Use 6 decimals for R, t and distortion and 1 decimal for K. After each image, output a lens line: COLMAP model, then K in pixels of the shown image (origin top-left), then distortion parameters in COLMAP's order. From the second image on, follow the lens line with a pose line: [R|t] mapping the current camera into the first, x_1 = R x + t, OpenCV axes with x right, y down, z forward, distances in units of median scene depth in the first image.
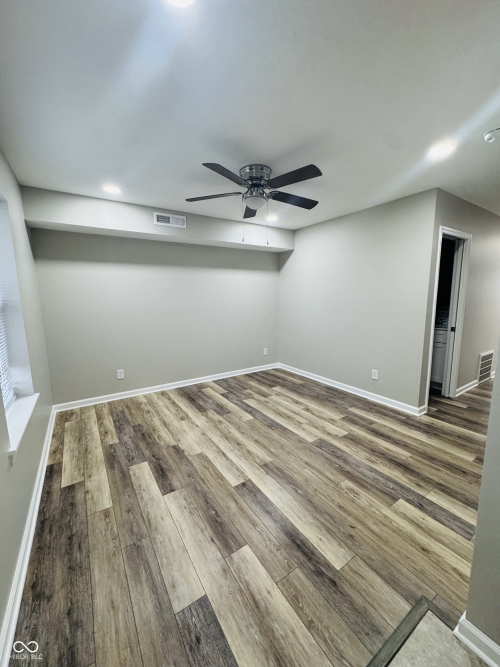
lens RADIAL K [[266.4, 0, 250.0], [0, 266.4, 333.5], [0, 0, 1]] dist [-0.000328, -0.000077]
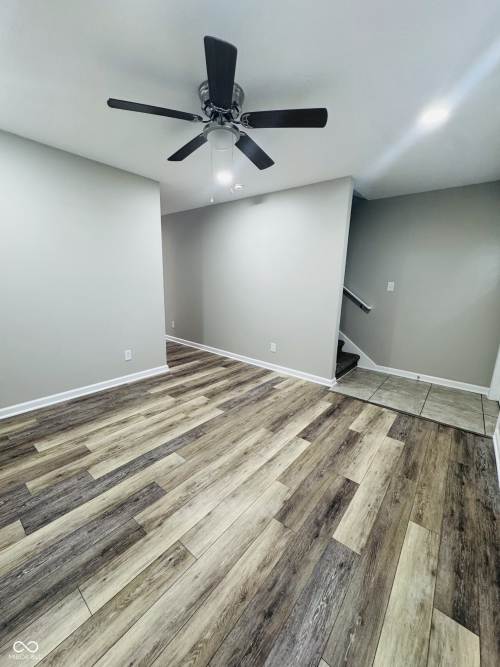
lens RADIAL K [[266.4, 0, 250.0], [0, 266.4, 333.5], [0, 0, 1]] dist [-0.000328, -0.000077]
pose [[-0.307110, -0.194461, 0.931594, -0.758315], [0.112206, 0.964674, 0.238356, -0.139331], [-0.945036, 0.177732, -0.274441, 1.176909]]
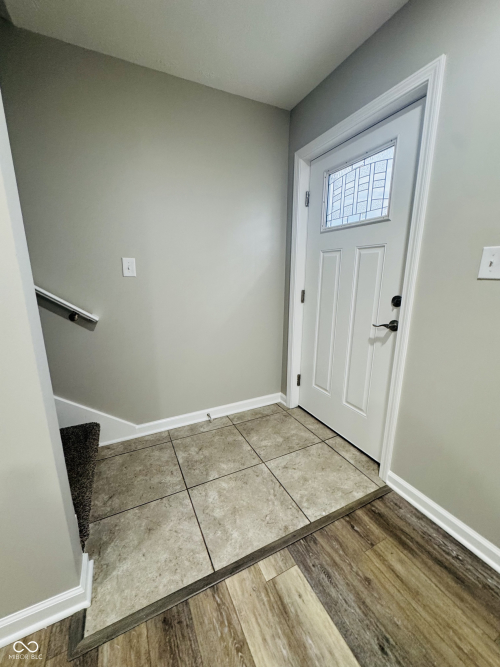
lens RADIAL K [[266.4, 0, 250.0], [0, 266.4, 333.5], [0, 0, 1]] dist [-0.000328, -0.000077]
pose [[-0.992885, -0.018180, 0.117684, 0.057968], [0.024486, 0.935990, 0.351174, -0.022179], [-0.116535, 0.351557, -0.928885, 0.652267]]
